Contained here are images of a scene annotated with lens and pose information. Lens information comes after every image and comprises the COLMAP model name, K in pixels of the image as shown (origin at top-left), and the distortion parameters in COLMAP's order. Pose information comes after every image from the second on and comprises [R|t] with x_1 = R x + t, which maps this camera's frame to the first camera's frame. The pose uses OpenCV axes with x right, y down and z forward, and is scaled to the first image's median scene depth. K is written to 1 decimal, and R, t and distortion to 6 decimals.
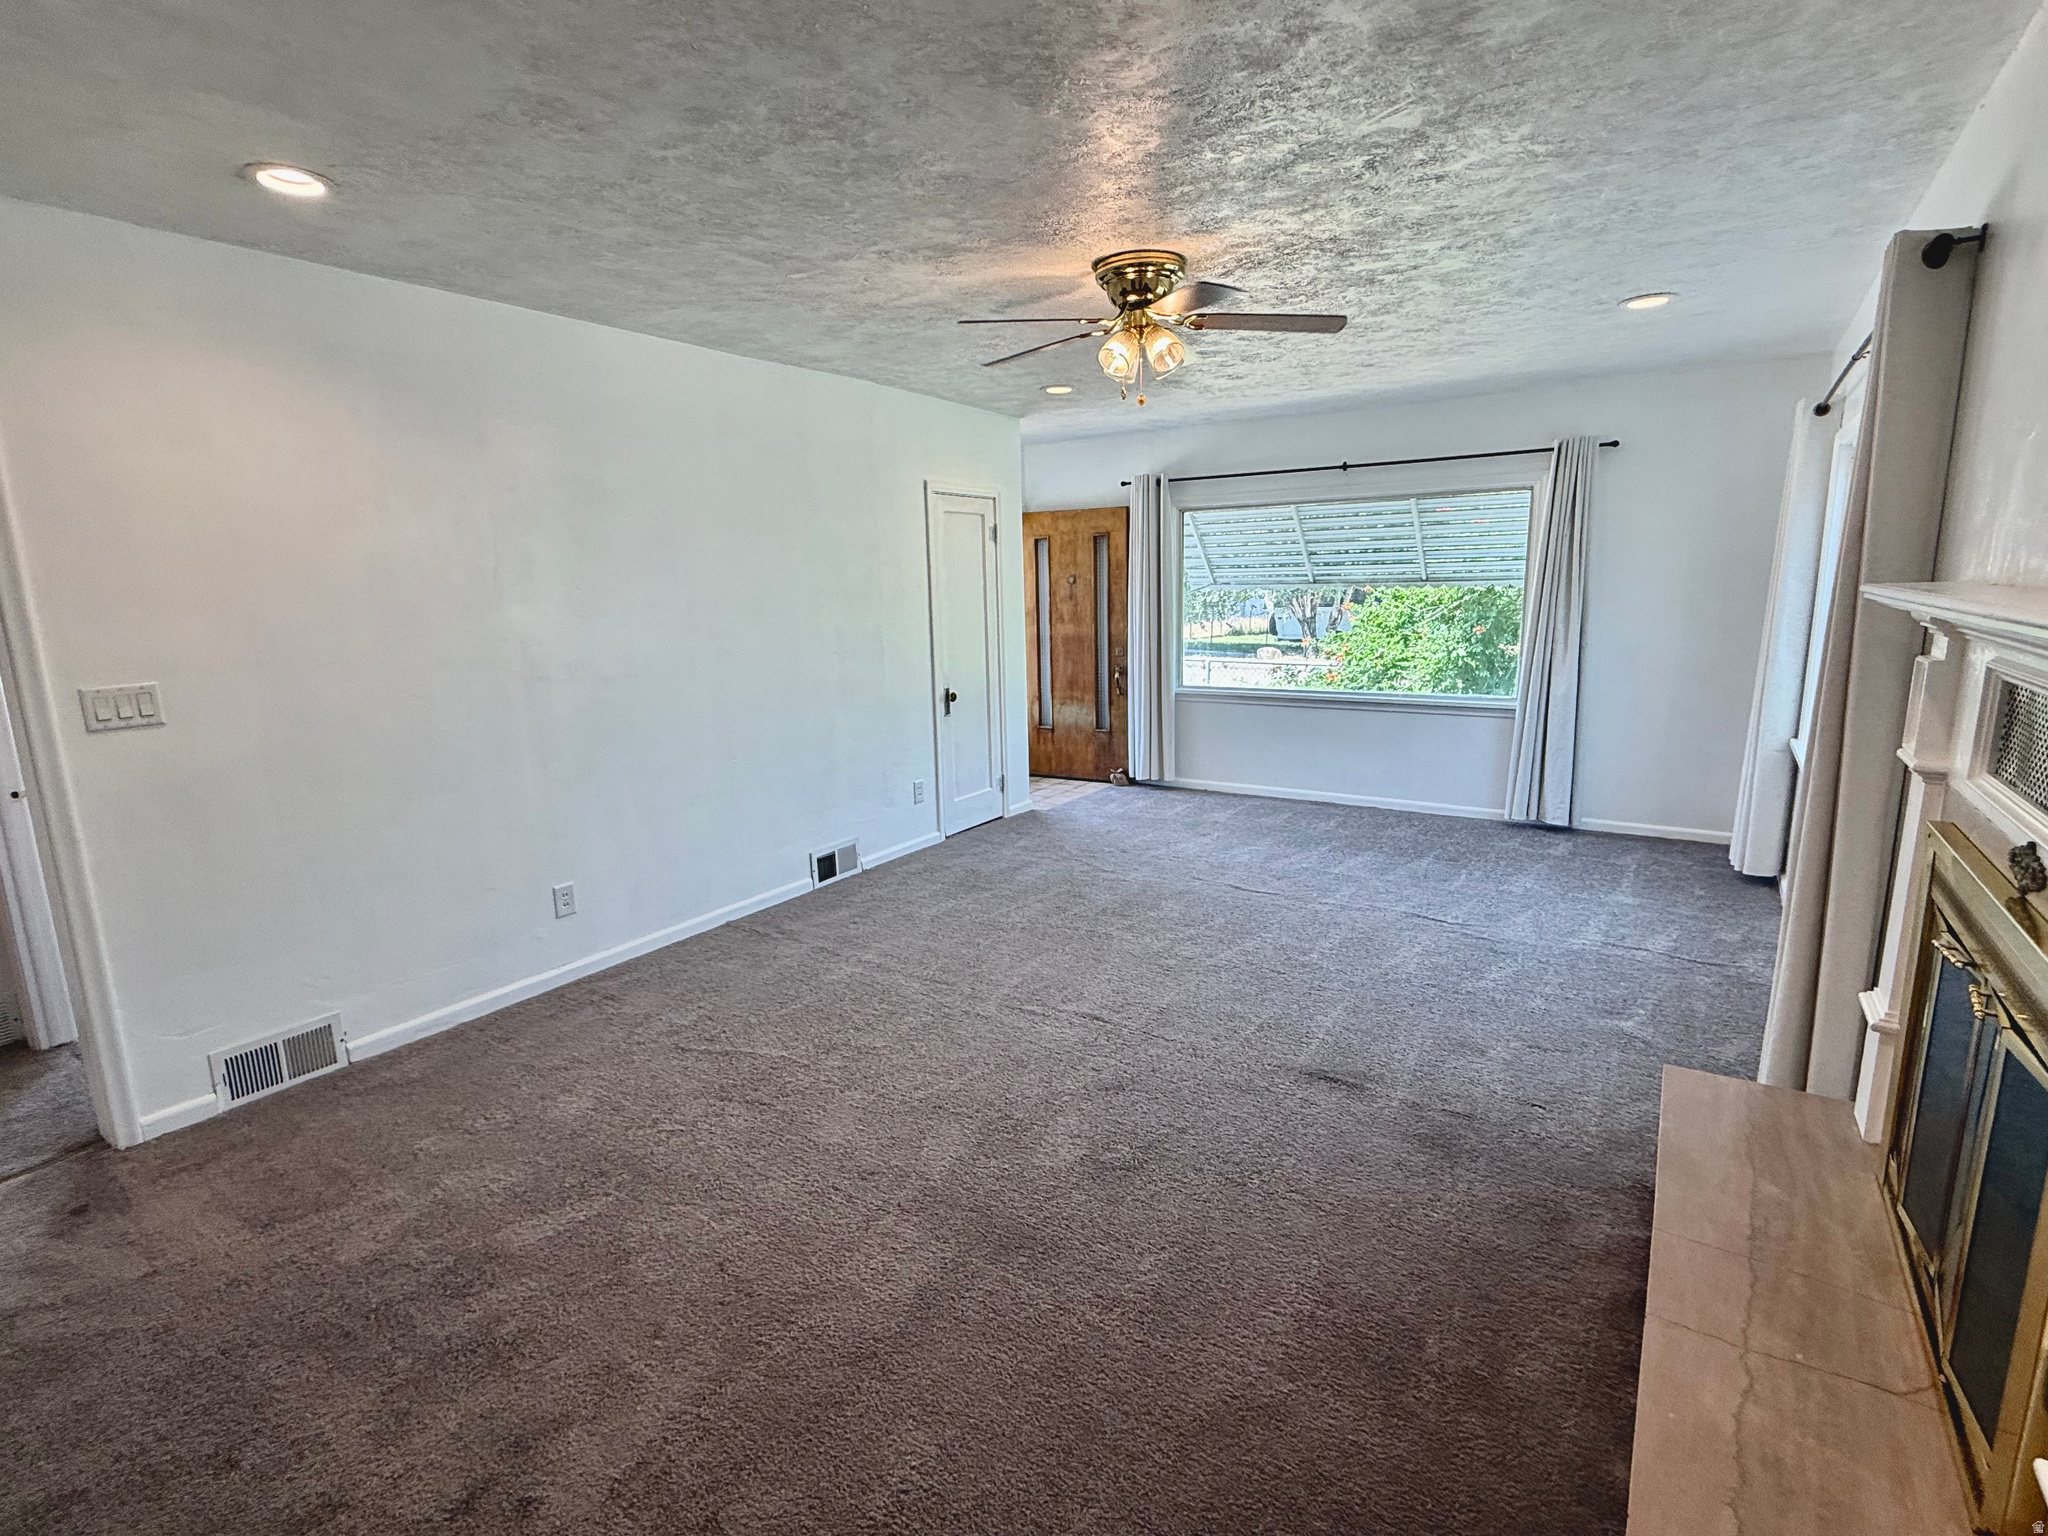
lens RADIAL K [[983.8, 0, 1026.0], [0, 983.8, 768.4], [0, 0, 1]] dist [0.021704, -0.000151]
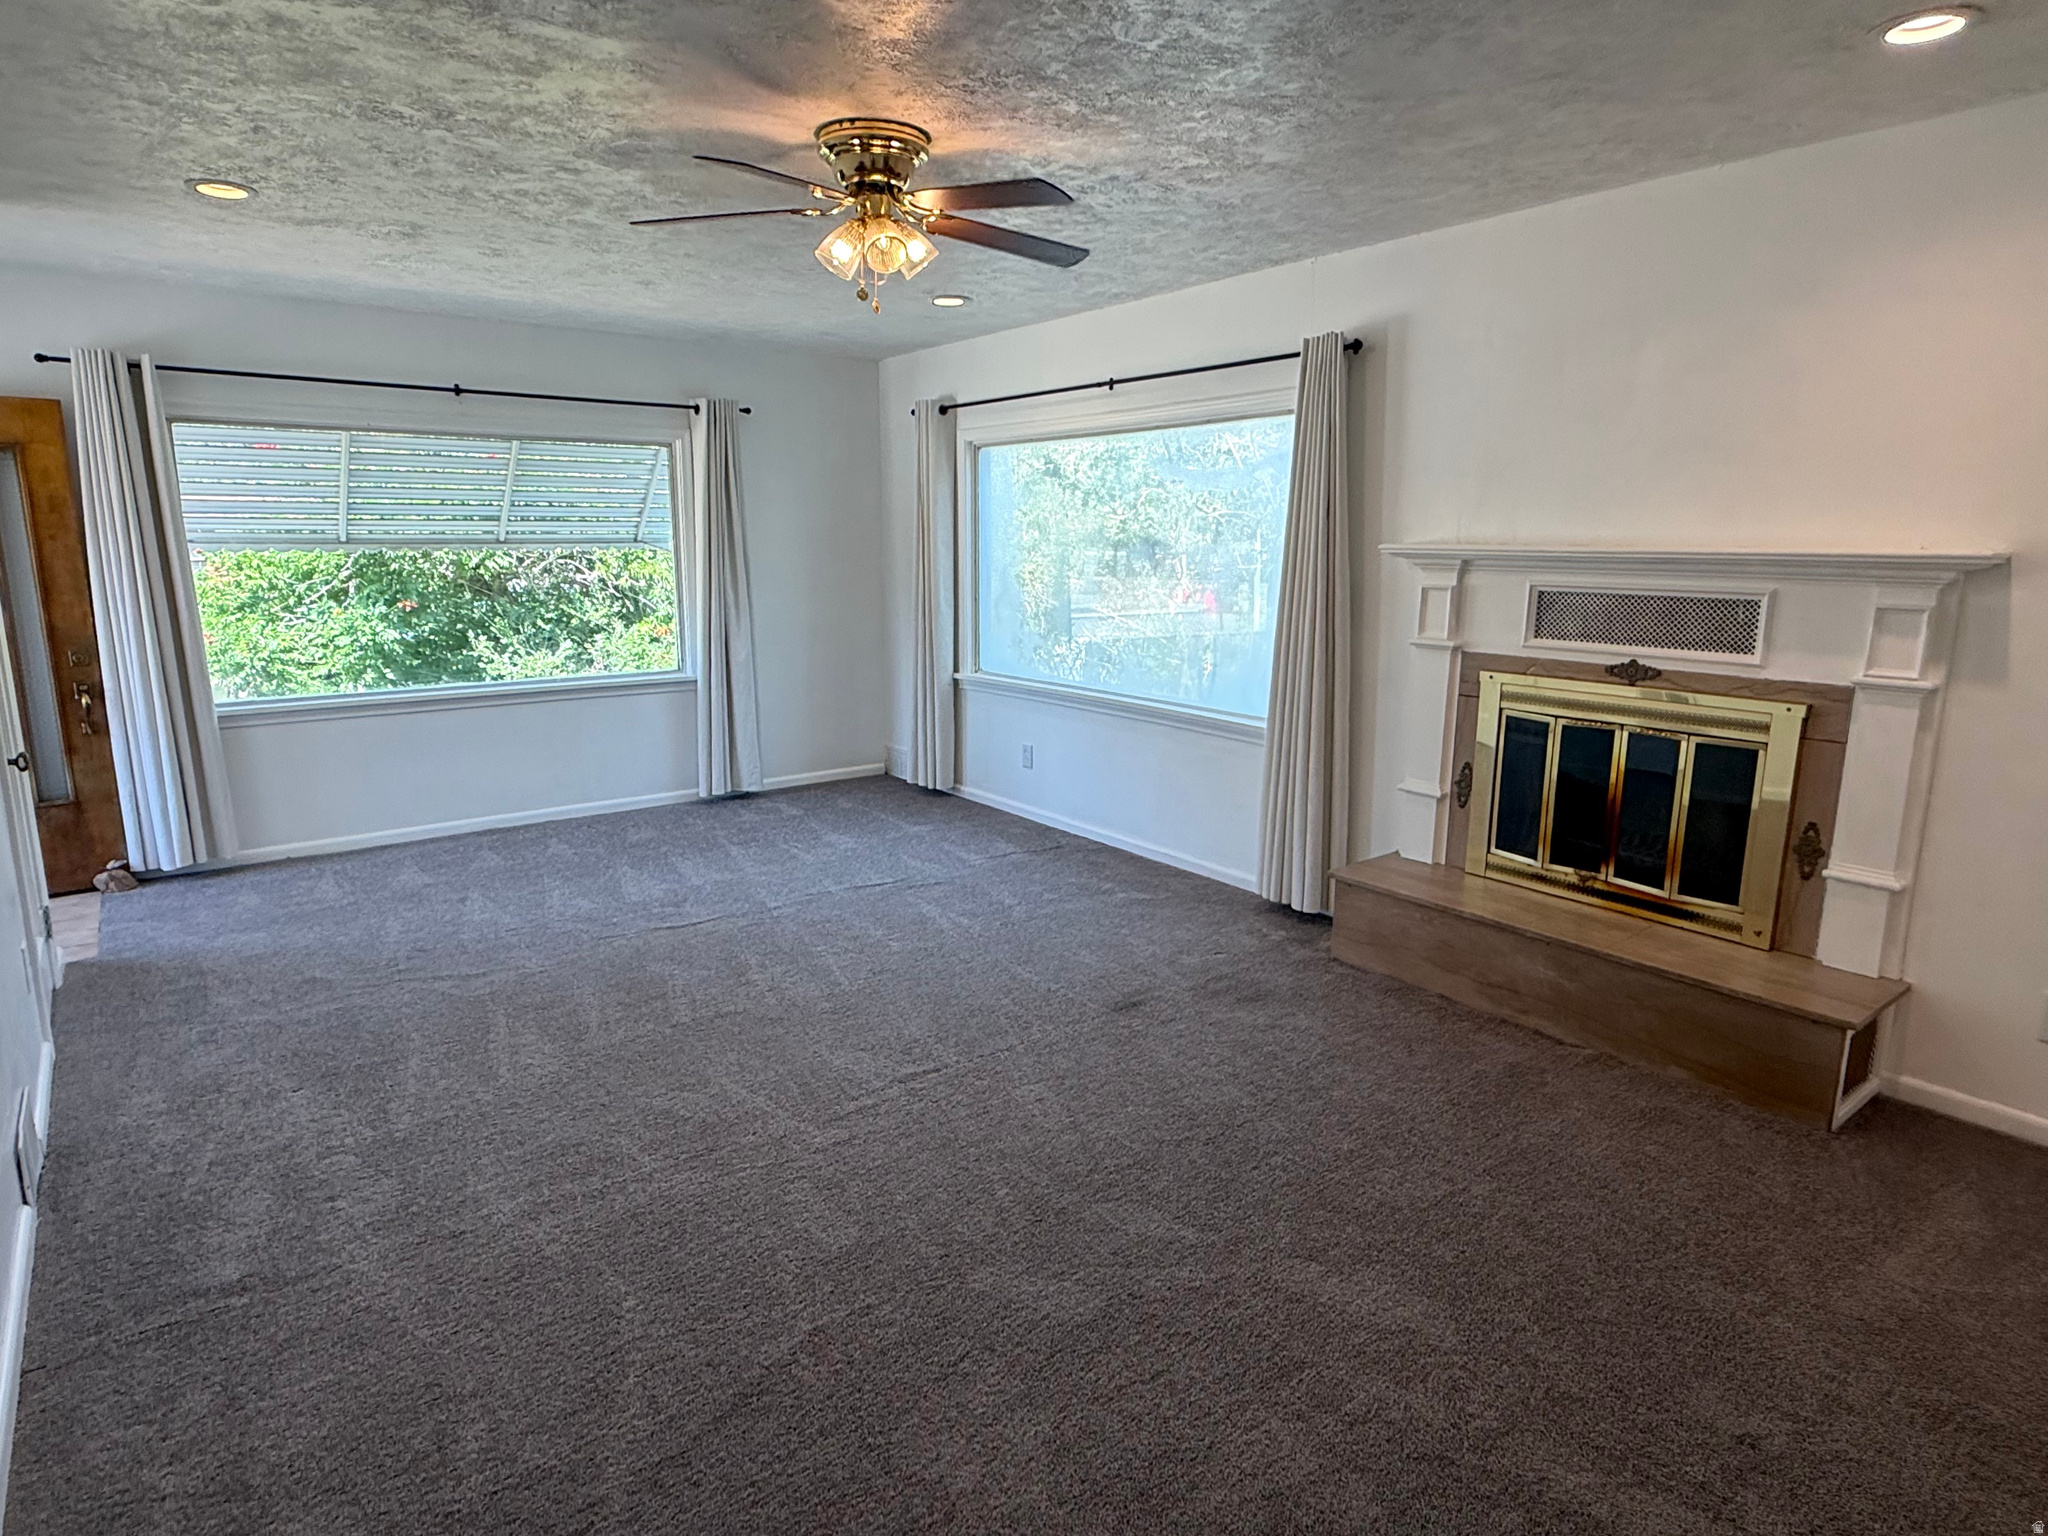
lens RADIAL K [[1164.1, 0, 1023.7], [0, 1164.1, 765.8], [0, 0, 1]] dist [-0.000767, 0.000854]
pose [[0.318396, -0.162168, 0.933984, -0.509793], [0.170333, 0.979010, 0.111919, -0.057152], [-0.932529, 0.123454, 0.339336, 0.389258]]
